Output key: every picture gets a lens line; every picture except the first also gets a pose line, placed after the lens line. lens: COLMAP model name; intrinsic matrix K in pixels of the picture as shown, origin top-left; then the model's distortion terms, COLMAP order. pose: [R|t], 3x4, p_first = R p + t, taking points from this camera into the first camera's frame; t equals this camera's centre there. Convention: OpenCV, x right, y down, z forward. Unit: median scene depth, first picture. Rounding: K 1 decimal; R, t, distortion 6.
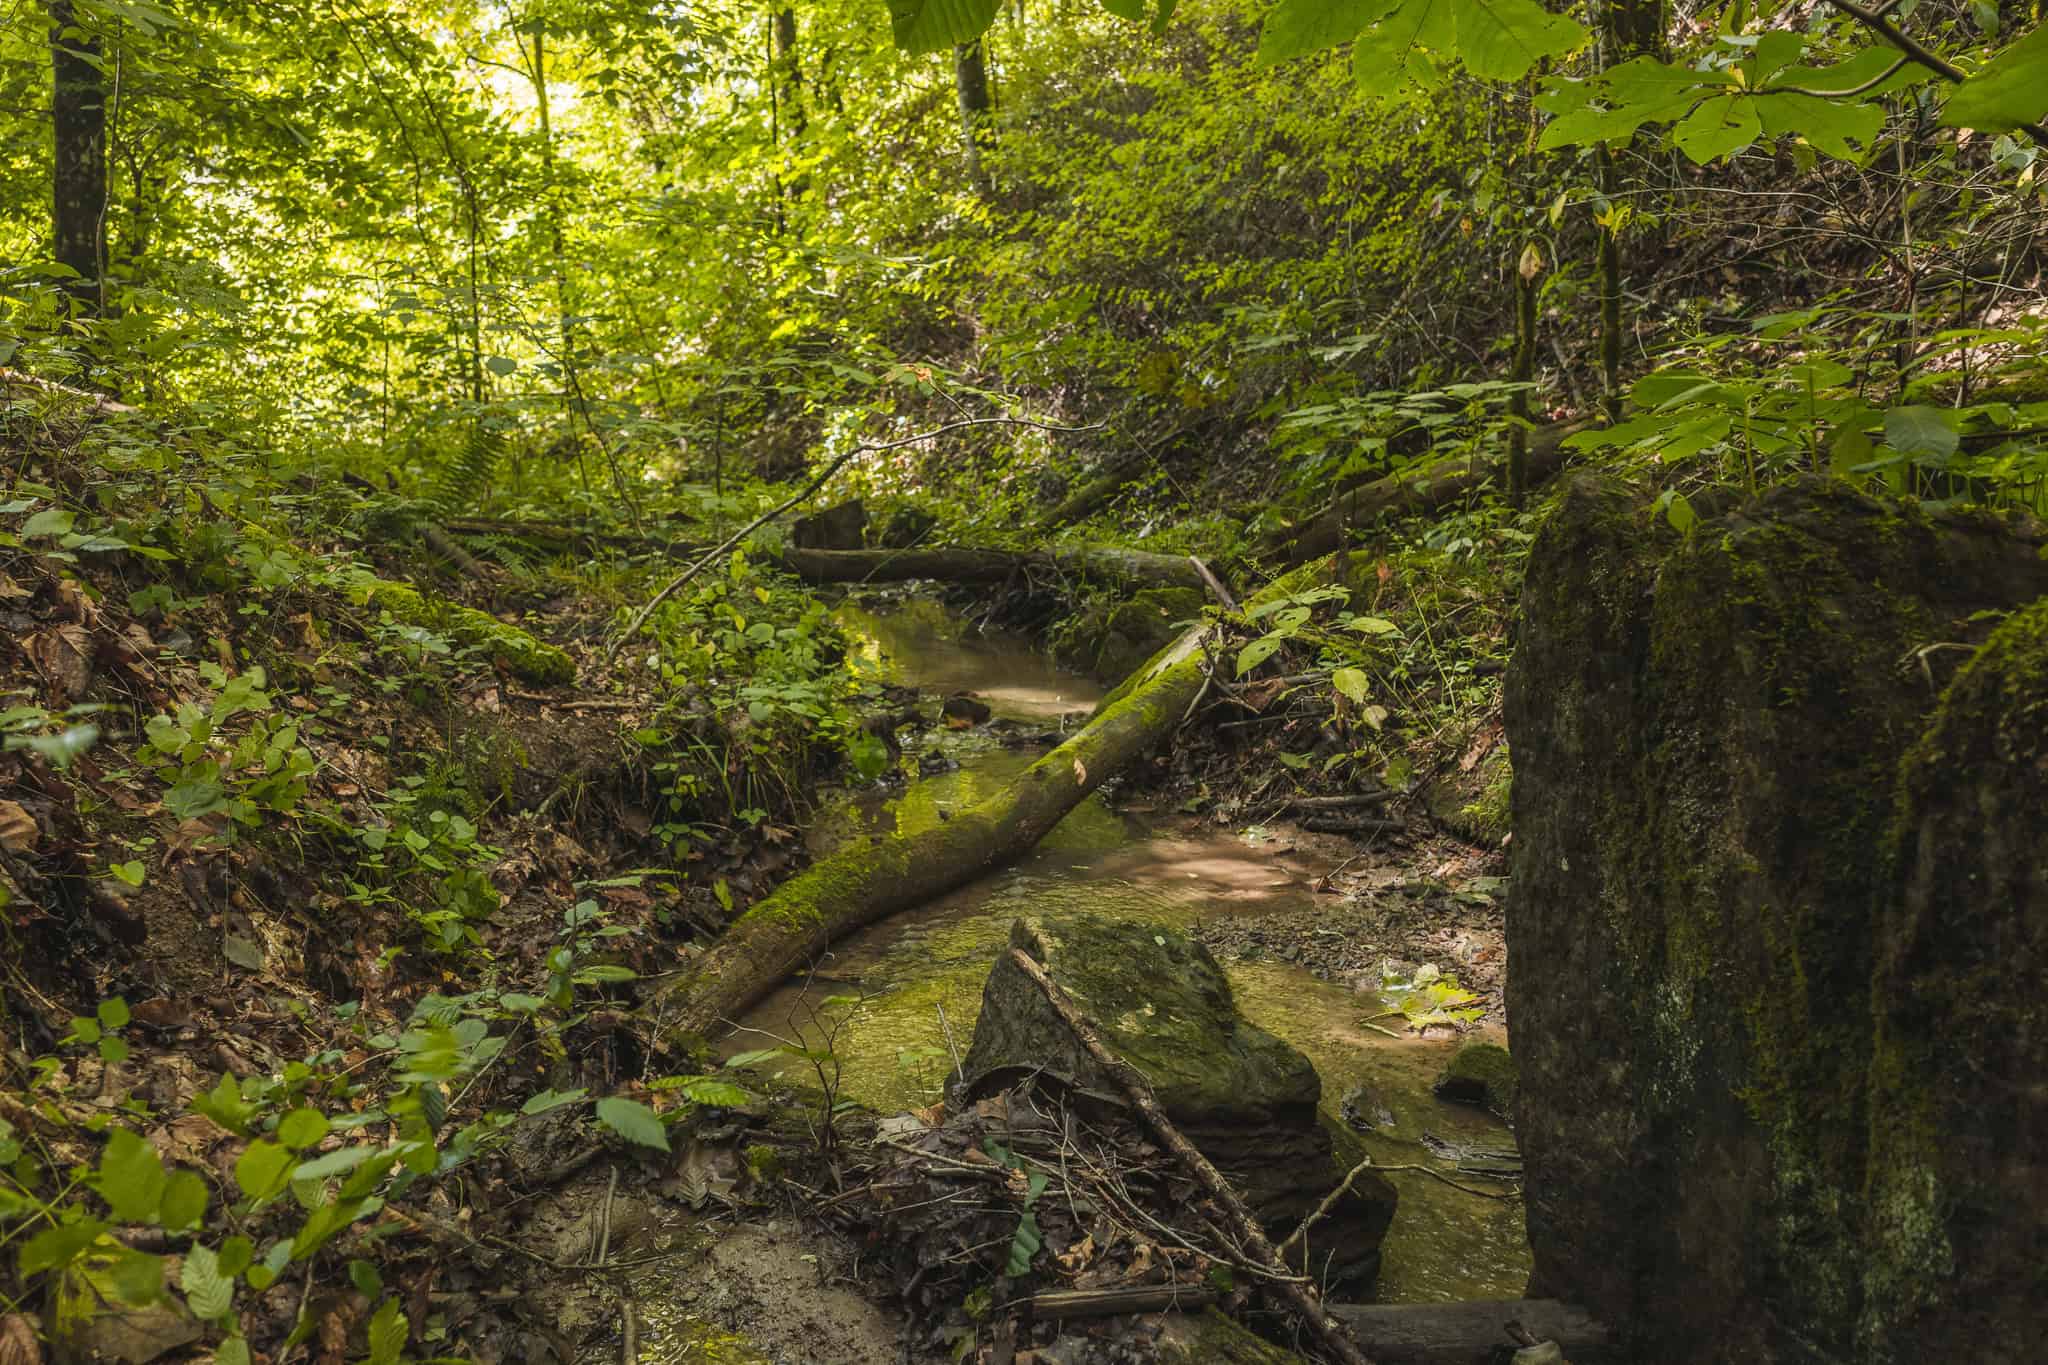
lens RADIAL K [[1690.8, 0, 1012.2], [0, 1690.8, 689.4], [0, 0, 1]] dist [0.003201, -0.003147]
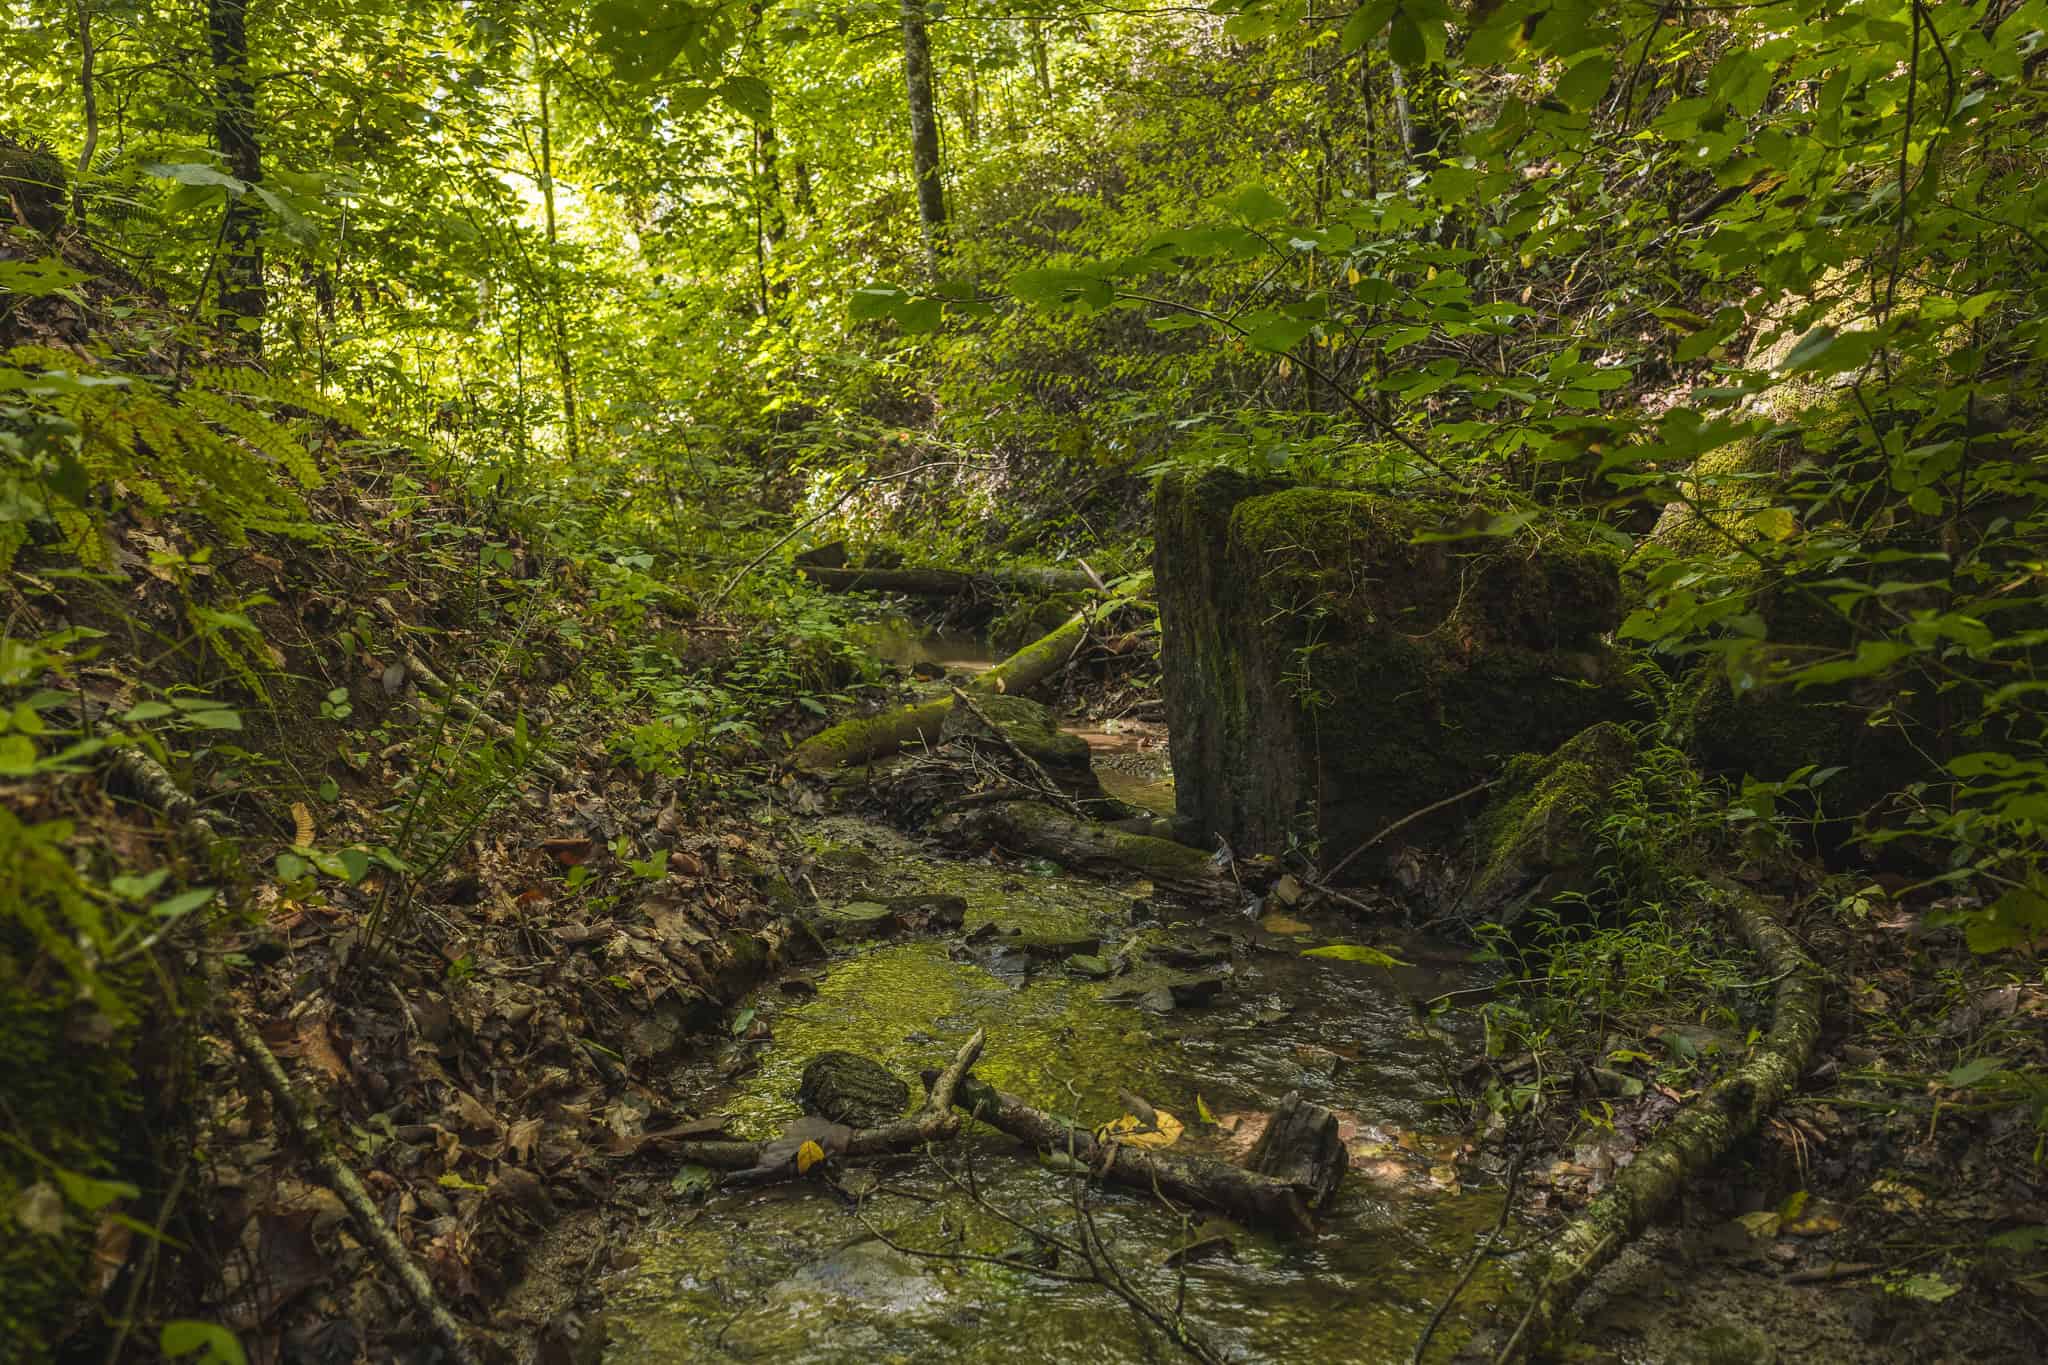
lens RADIAL K [[1687.8, 0, 1024.0], [0, 1687.8, 682.5], [0, 0, 1]] dist [0.004781, -0.012948]
pose [[0.999503, -0.003261, 0.031353, 0.004256], [0.004657, 0.998996, -0.044565, 0.042059], [-0.031176, 0.044689, 0.998514, -0.211997]]
